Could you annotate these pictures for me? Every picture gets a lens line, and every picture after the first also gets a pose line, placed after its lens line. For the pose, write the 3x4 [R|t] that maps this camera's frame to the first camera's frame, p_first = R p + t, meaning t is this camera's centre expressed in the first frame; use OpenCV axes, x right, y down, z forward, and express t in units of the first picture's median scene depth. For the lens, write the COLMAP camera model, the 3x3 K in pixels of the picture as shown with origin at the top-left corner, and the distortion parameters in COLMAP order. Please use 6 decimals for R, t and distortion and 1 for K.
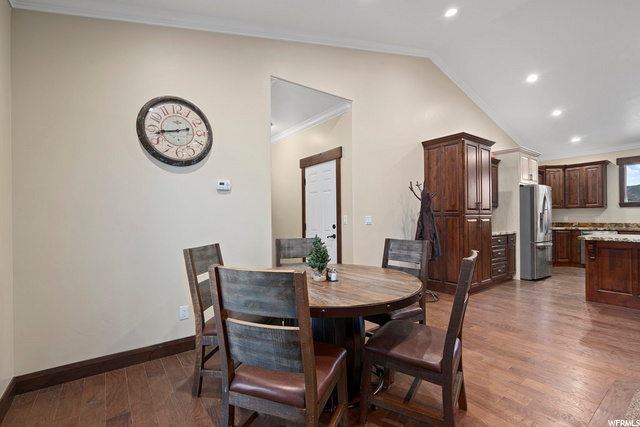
lens RADIAL K [[289.9, 0, 320.0], [0, 289.9, 213.5], [0, 0, 1]] dist [-0.002416, 0.000502]
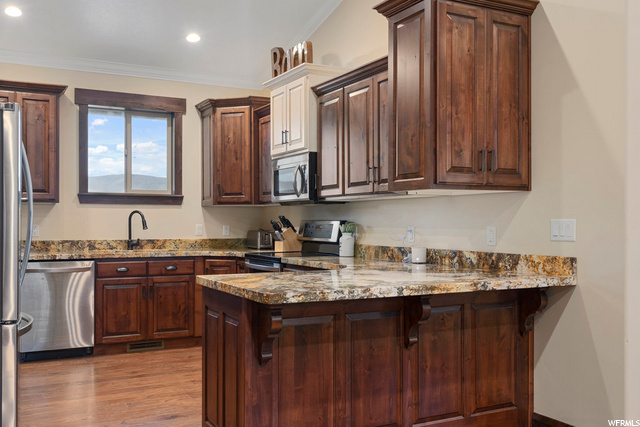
lens RADIAL K [[633.7, 0, 321.0], [0, 633.7, 220.4], [0, 0, 1]] dist [0.012519, 0.005660]
pose [[0.137722, 0.012147, 0.990396, 0.260988], [-0.017640, 0.999796, -0.009809, 0.010797], [-0.990314, -0.016120, 0.137908, 0.847500]]
